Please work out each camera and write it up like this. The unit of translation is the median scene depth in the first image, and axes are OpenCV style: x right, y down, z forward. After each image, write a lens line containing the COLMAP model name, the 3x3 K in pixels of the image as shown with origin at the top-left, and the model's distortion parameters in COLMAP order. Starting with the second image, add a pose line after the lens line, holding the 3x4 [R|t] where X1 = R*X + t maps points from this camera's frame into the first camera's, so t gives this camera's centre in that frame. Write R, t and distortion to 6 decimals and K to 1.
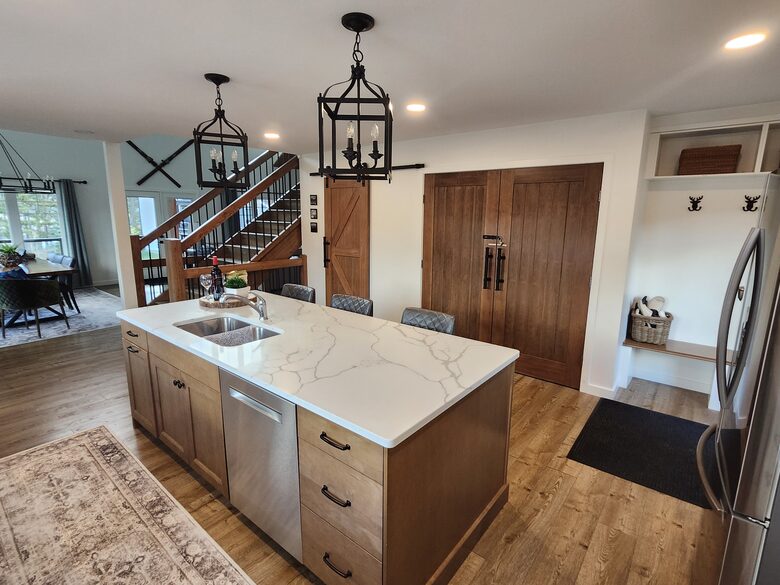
lens RADIAL K [[389.9, 0, 390.4], [0, 389.9, 287.9], [0, 0, 1]] dist [0.012094, 0.000229]
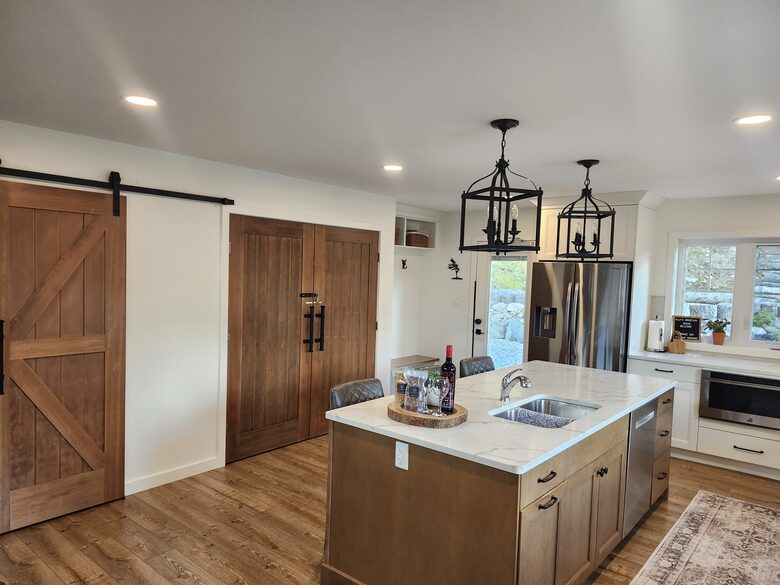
lens RADIAL K [[548.0, 0, 390.0], [0, 548.0, 297.5], [0, 0, 1]] dist [0.064482, -0.033765]
pose [[0.012855, -0.066450, 0.997707, -1.022091], [0.153480, 0.986097, 0.063699, -0.177315], [-0.988068, 0.152309, 0.022875, 0.787898]]
